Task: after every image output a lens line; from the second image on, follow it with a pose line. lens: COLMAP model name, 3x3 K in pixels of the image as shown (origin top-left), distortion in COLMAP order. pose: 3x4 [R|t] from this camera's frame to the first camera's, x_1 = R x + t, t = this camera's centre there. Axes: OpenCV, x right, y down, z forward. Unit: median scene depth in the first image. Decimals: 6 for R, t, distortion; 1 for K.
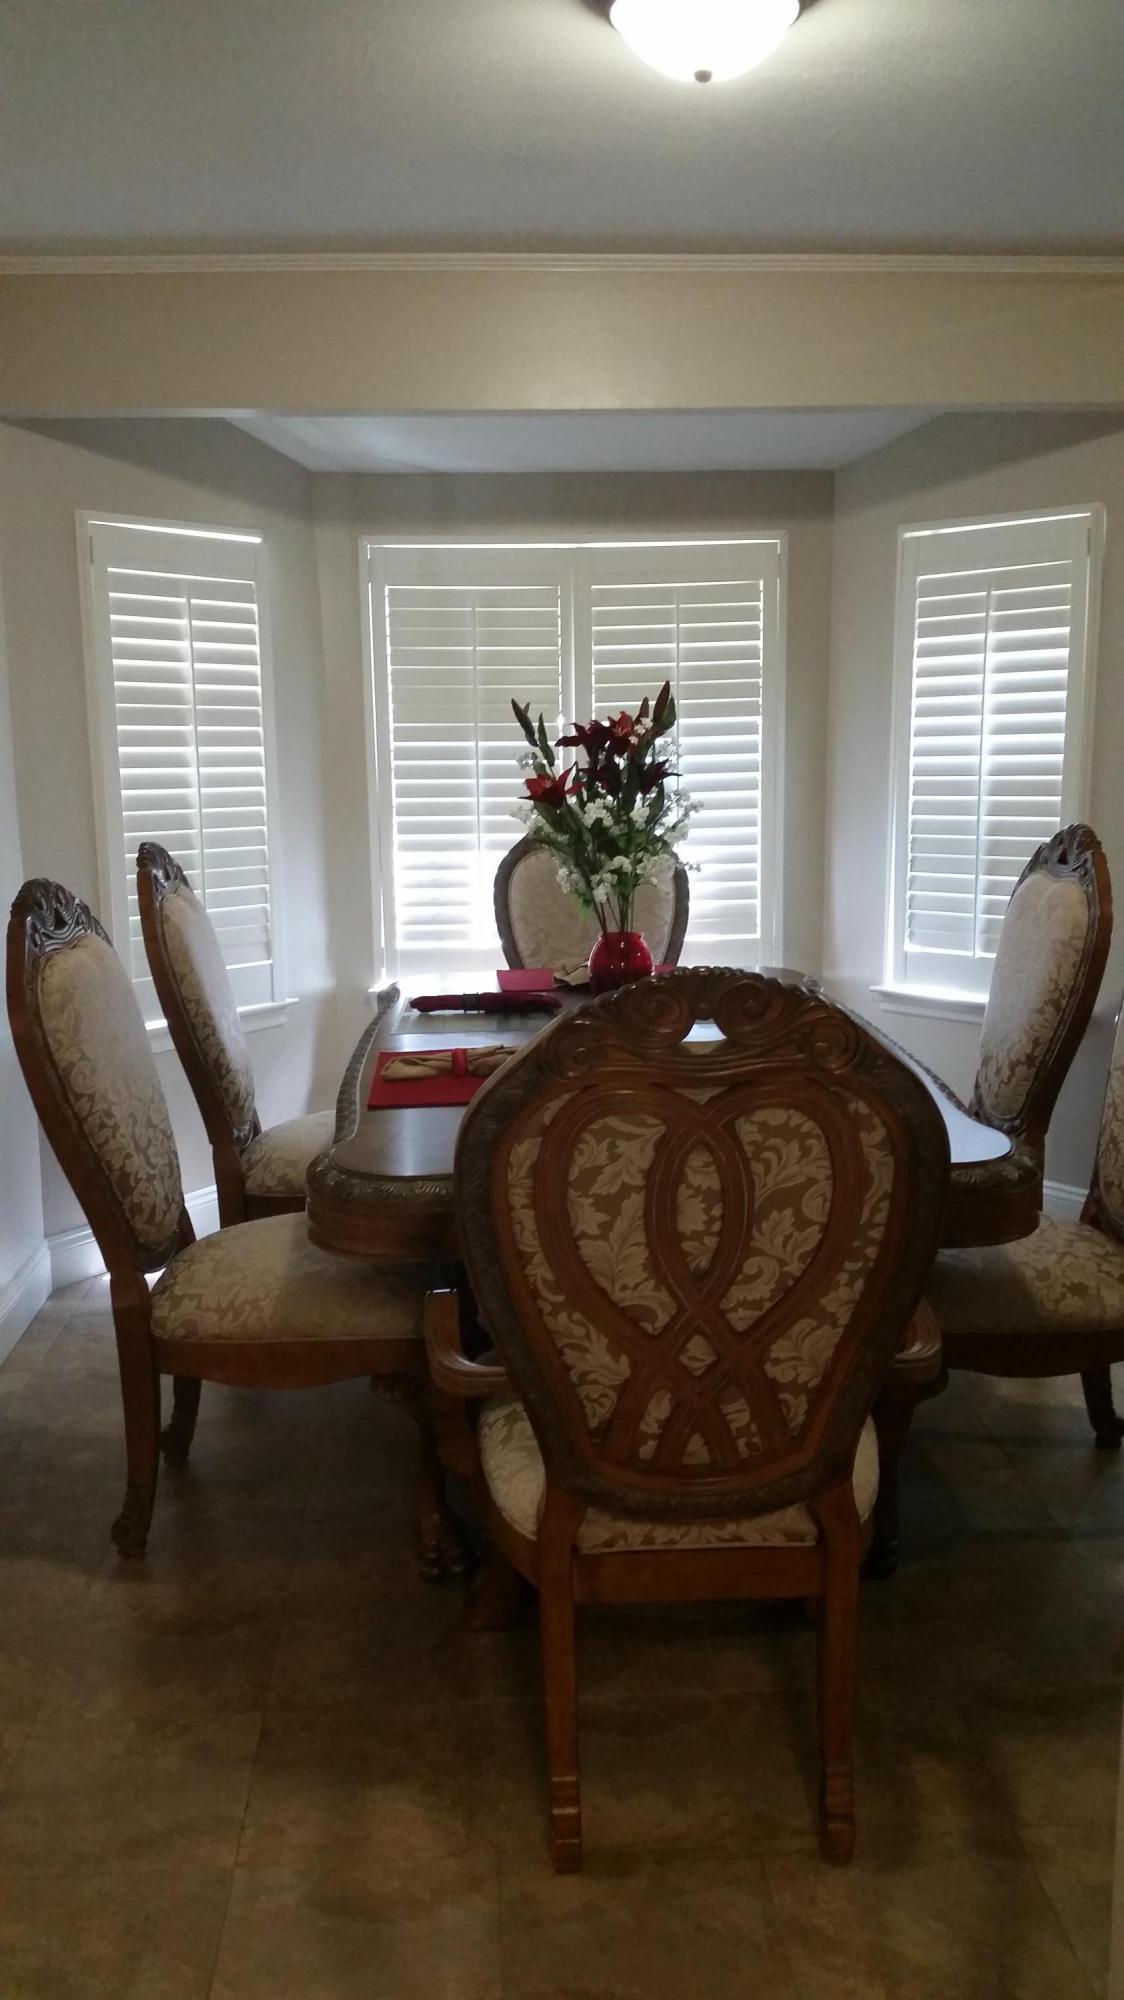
lens RADIAL K [[1585.6, 0, 562.0], [0, 1585.6, 1000.0], [0, 0, 1]] dist [0.027829, -0.001735]
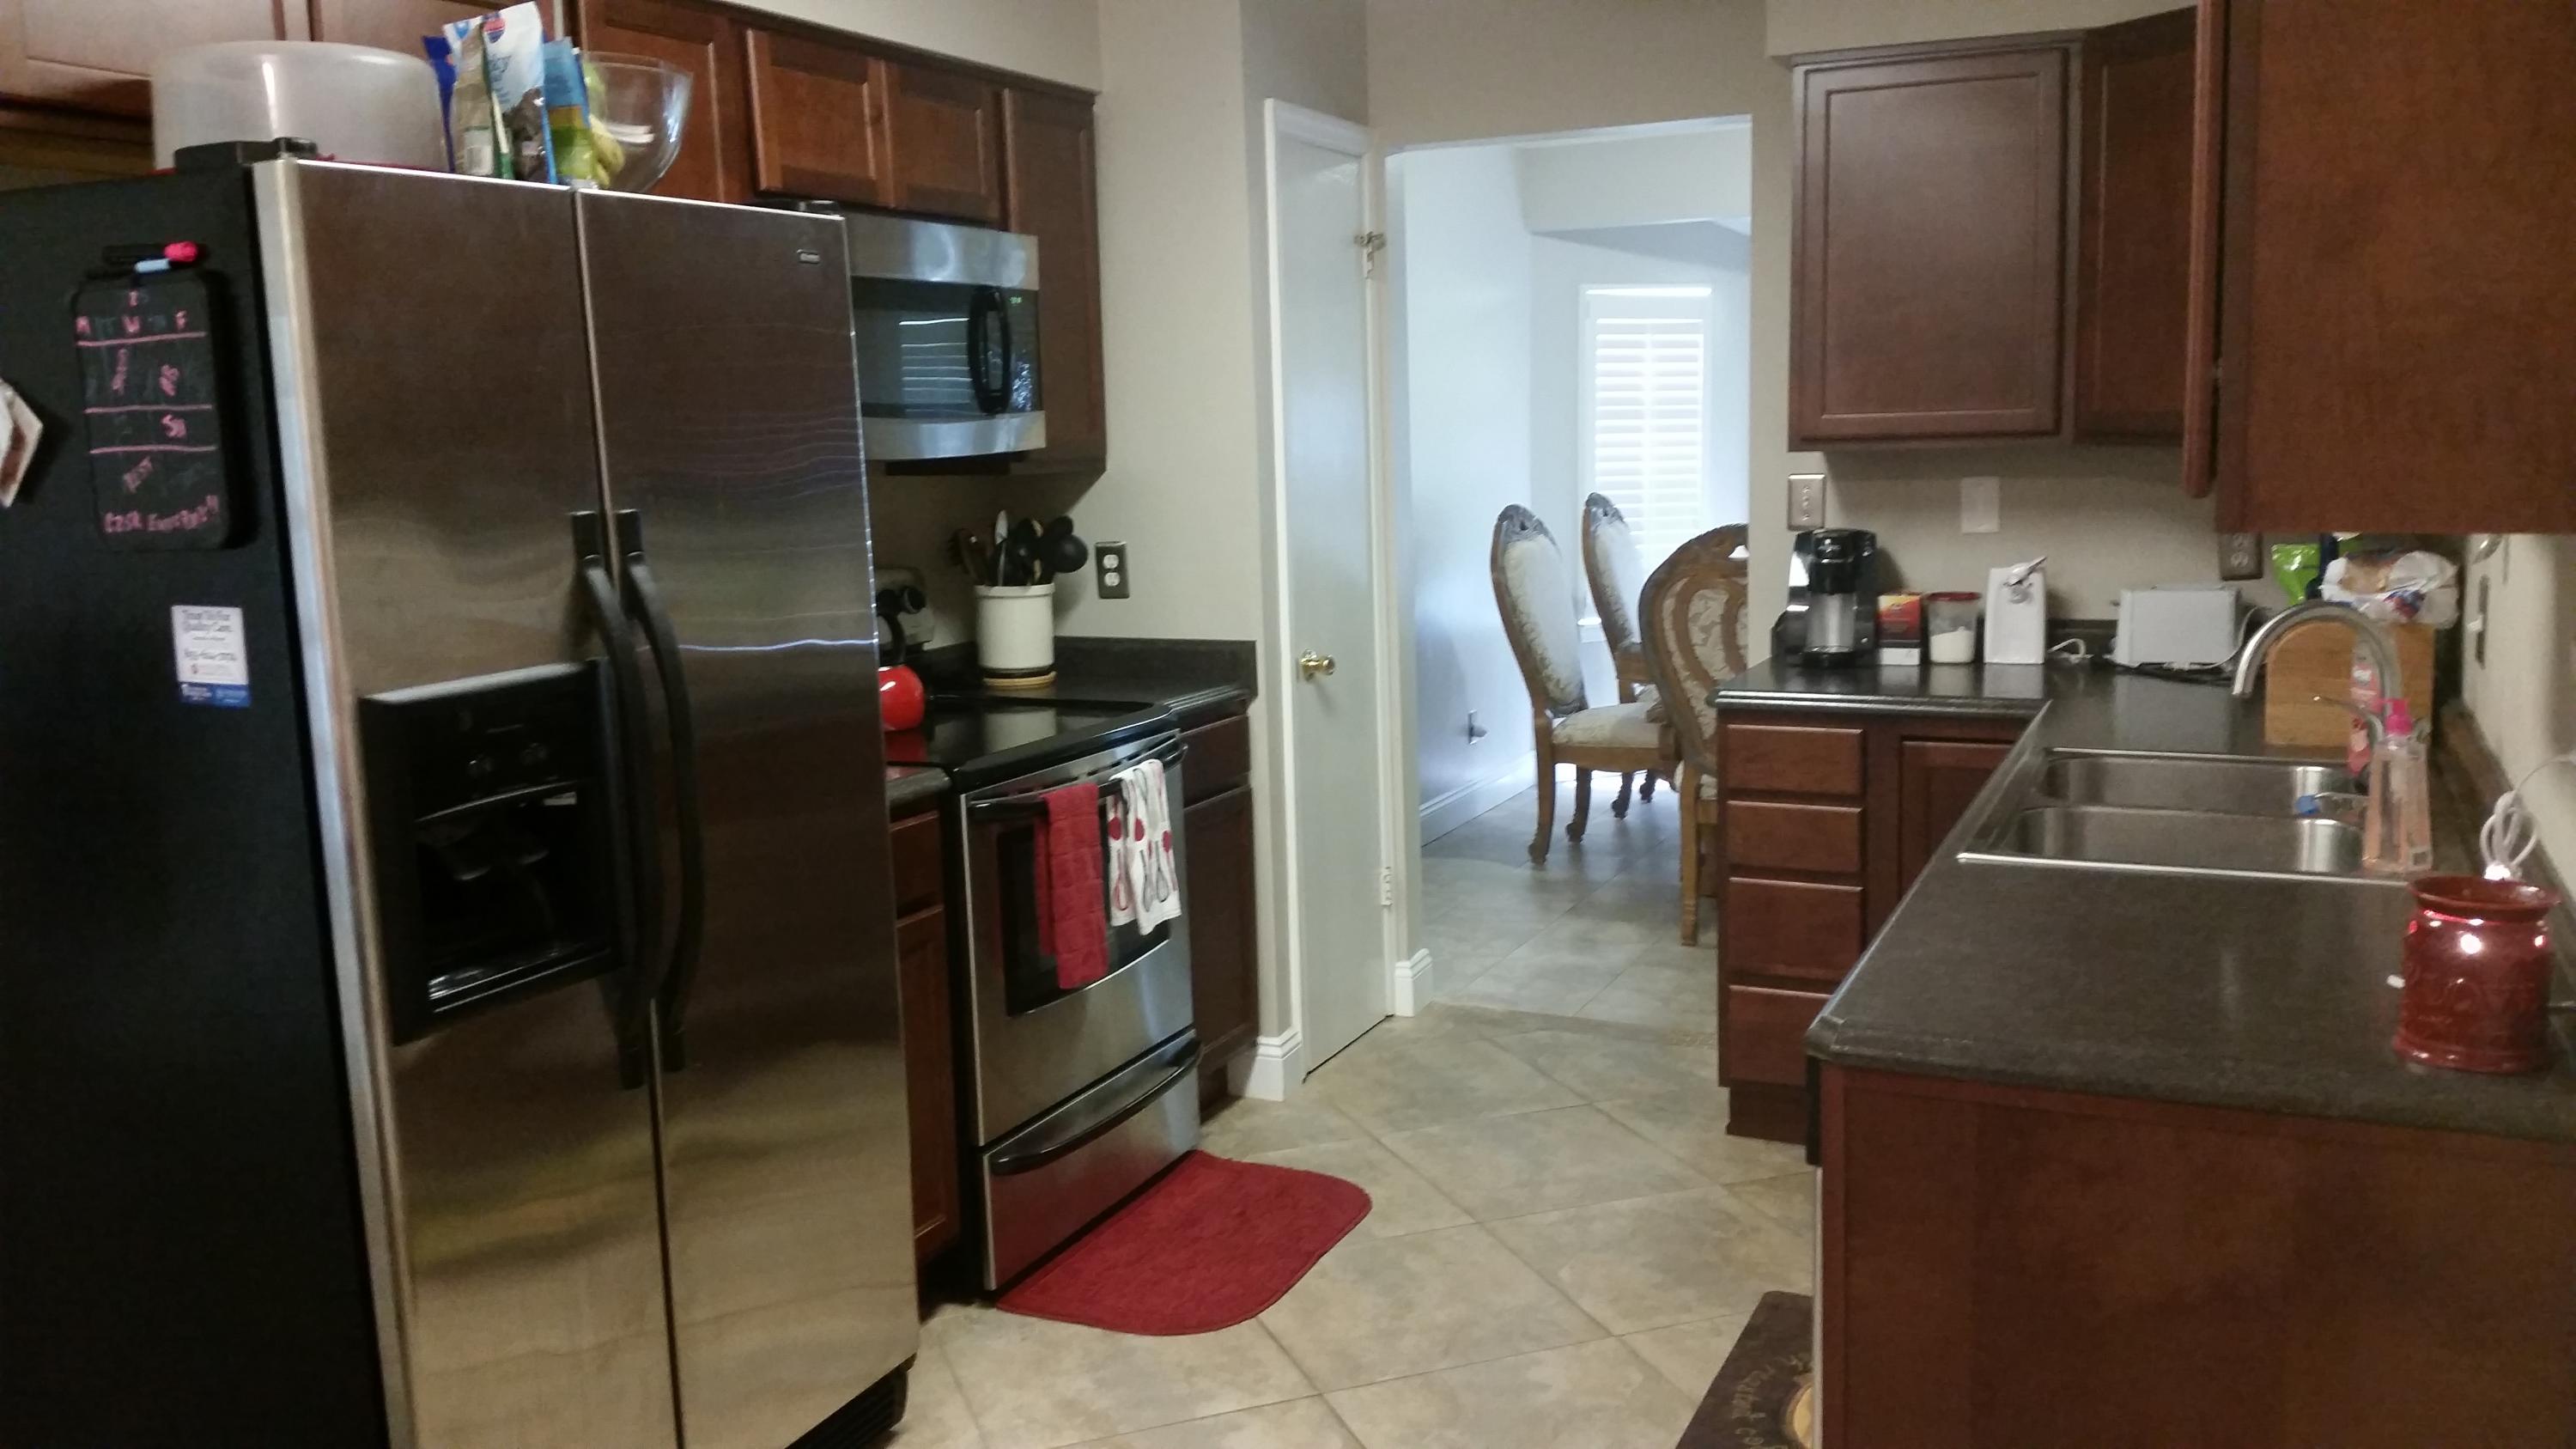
lens RADIAL K [[2042.6, 0, 1288.0], [0, 2042.6, 724.5], [0, 0, 1]] dist [0.027829, -0.001735]
pose [[0.872313, 0.056261, -0.485701, 0.659615], [-0.066240, 0.997798, -0.003385, 0.220341], [0.484441, 0.035126, 0.874119, -1.301676]]
